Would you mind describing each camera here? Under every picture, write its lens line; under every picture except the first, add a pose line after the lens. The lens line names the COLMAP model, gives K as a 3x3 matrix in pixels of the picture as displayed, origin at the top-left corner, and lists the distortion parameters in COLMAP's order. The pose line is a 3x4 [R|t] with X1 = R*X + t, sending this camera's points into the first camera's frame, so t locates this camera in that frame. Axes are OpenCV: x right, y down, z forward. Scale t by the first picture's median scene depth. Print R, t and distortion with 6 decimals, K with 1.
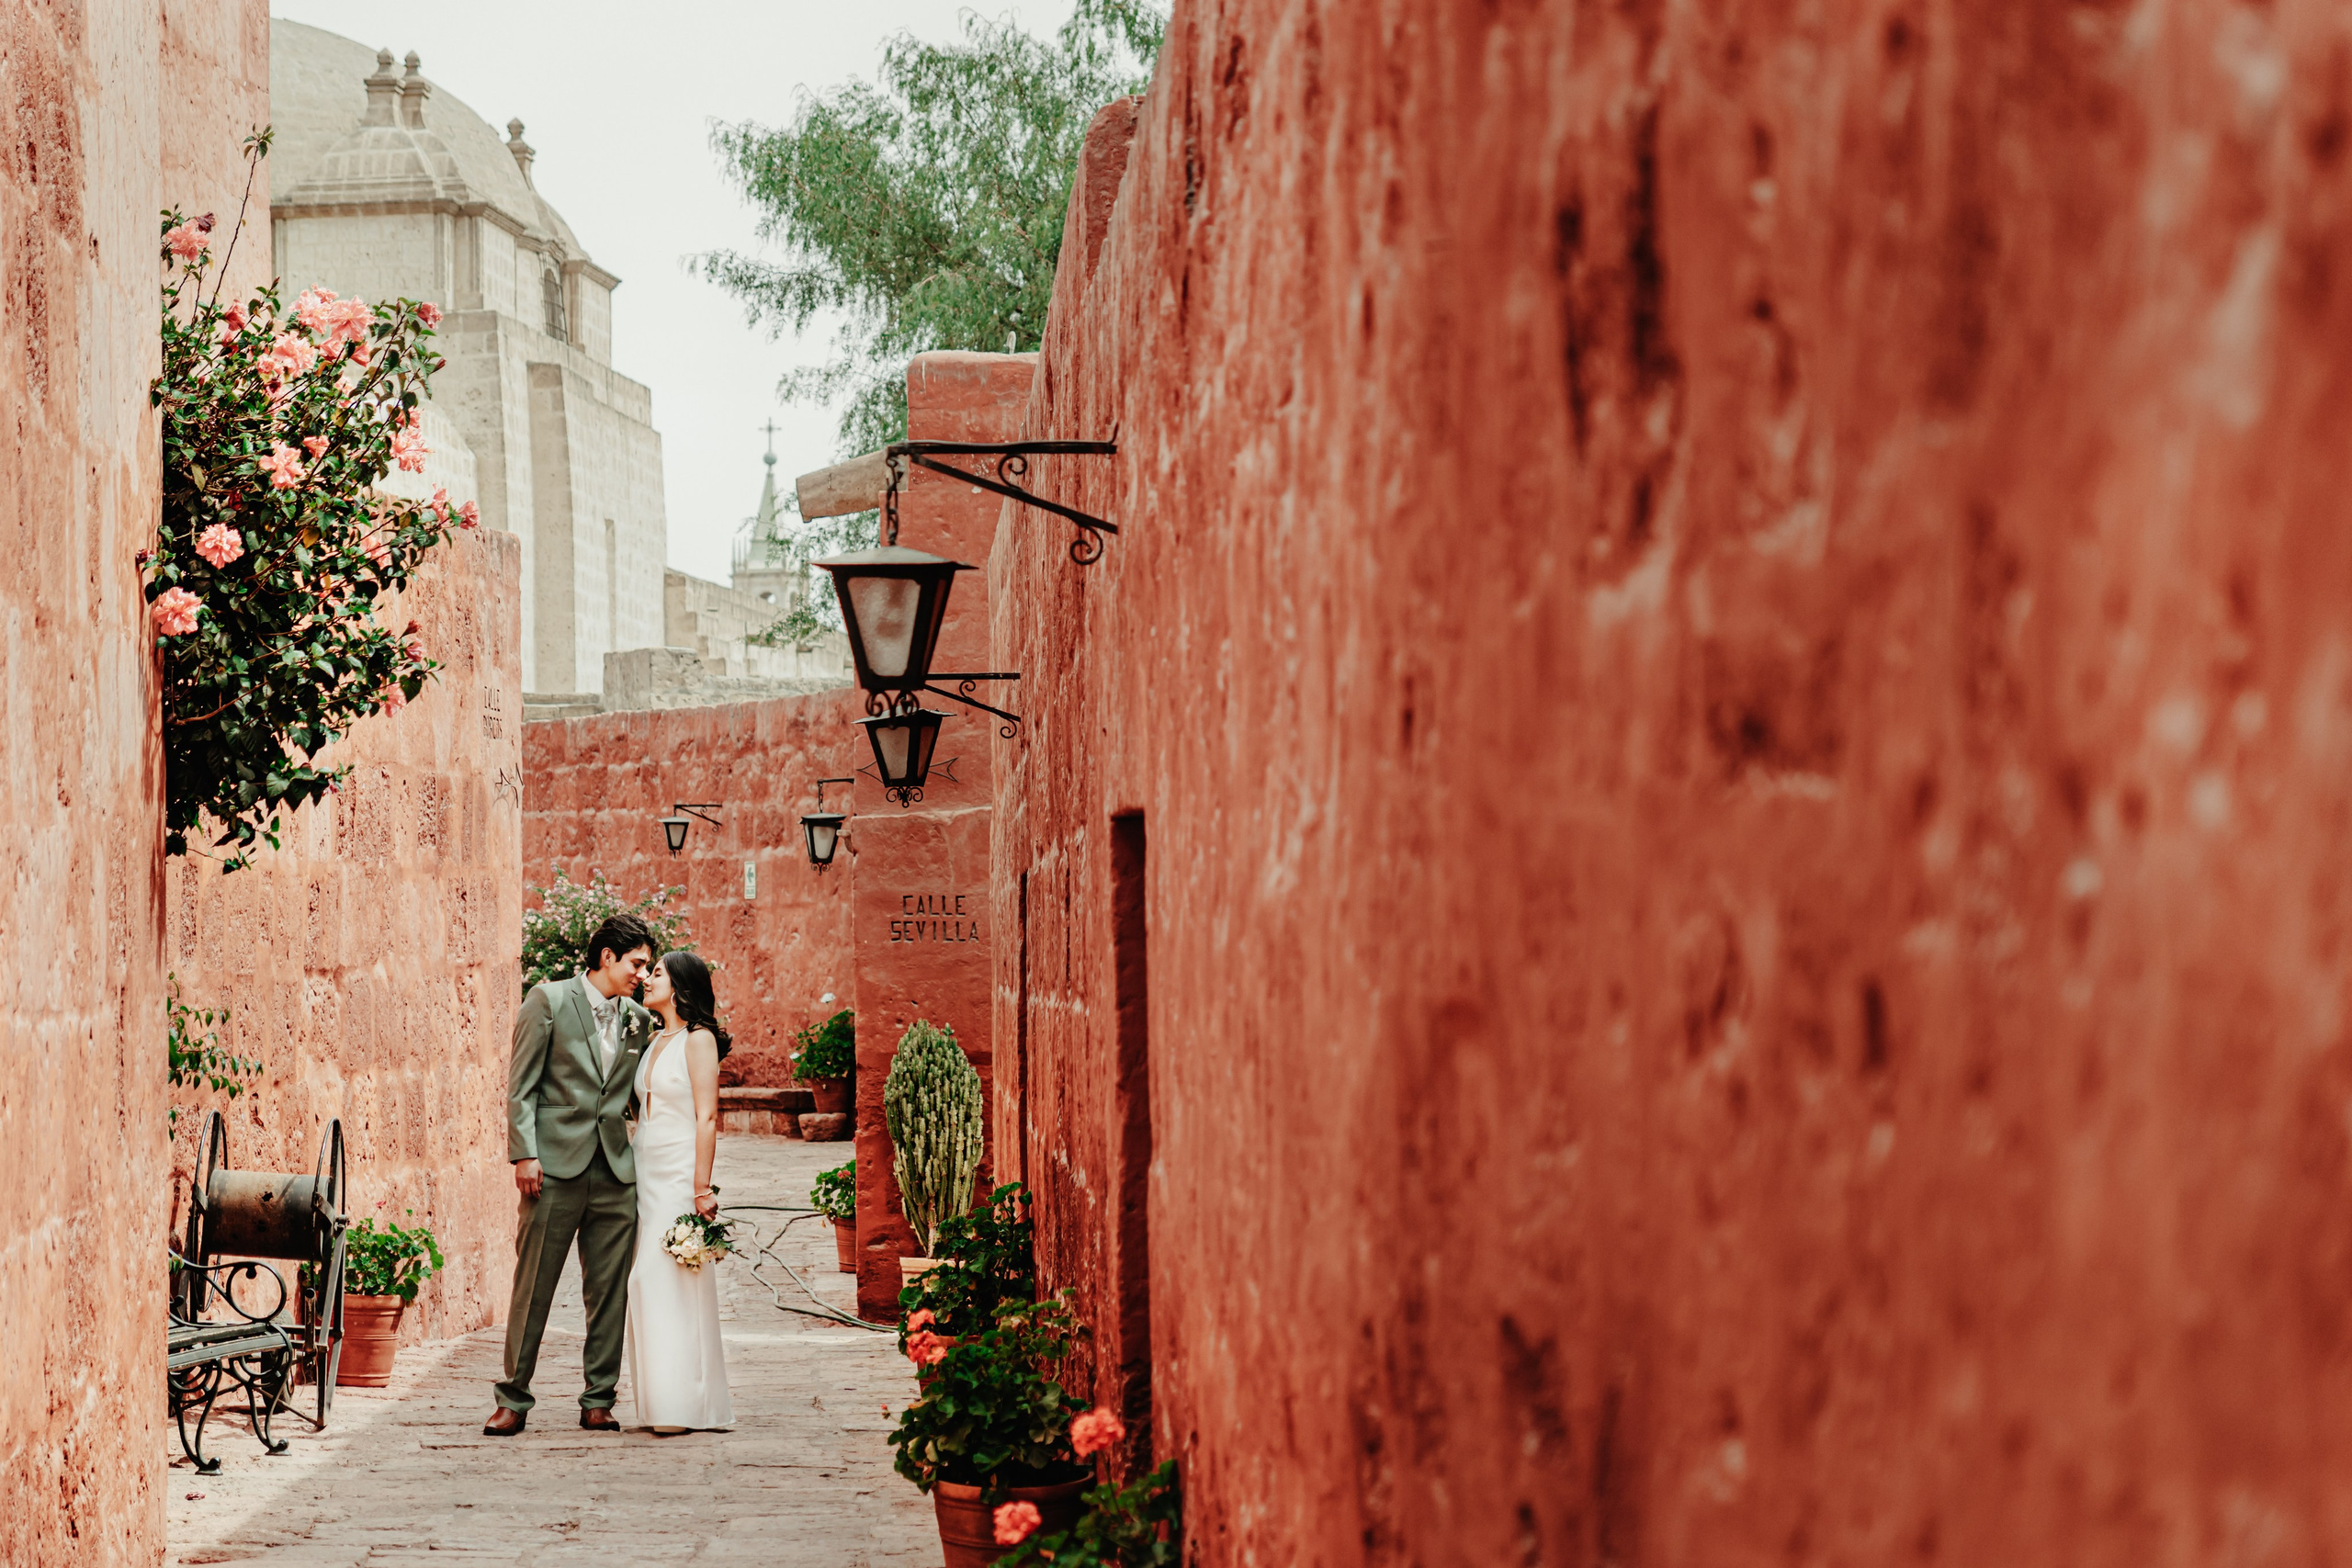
lens RADIAL K [[6592.9, 0, 1176.0], [0, 6592.9, 784.0], [0, 0, 1]] dist [-0.140594, 5.159328]
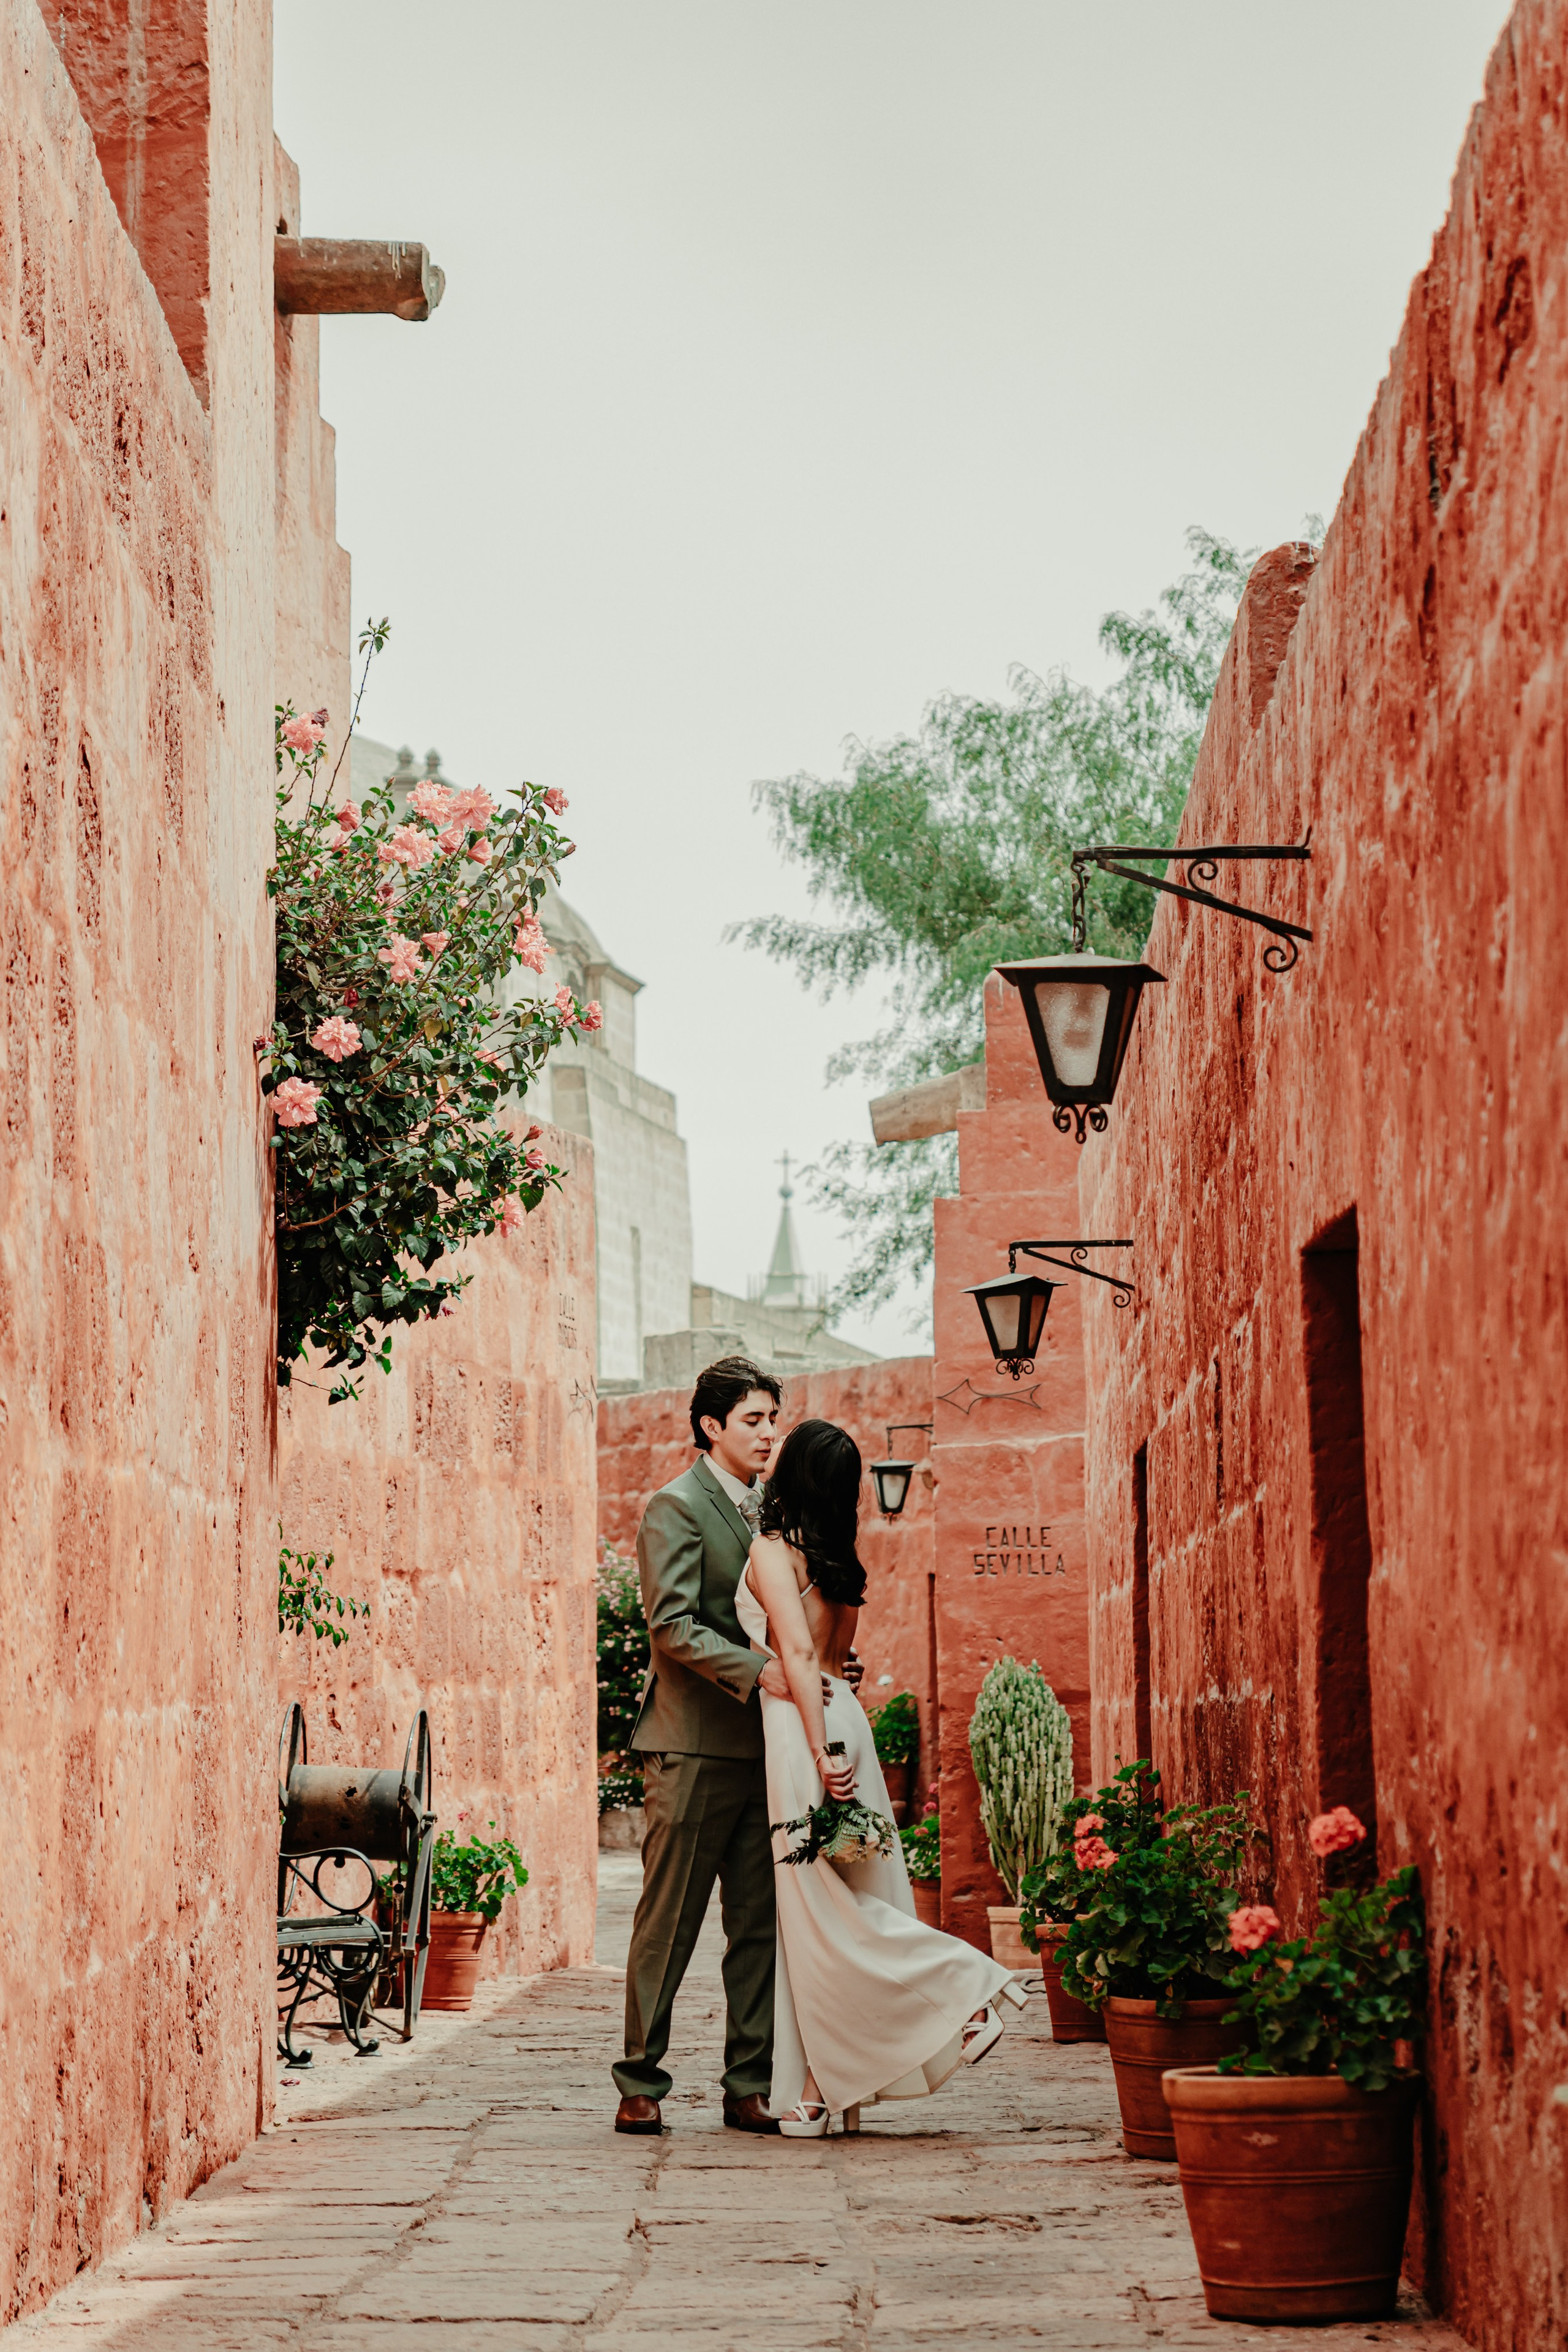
lens RADIAL K [[6593.6, 0, 1139.4], [0, 6593.6, 1176.5], [0, 0, 1]] dist [-0.140594, 5.159328]
pose [[0.999143, -0.011413, 0.039779, -0.064672], [0.016979, 0.989646, -0.142521, 0.118102], [-0.037741, 0.143074, 0.988992, 0.048855]]
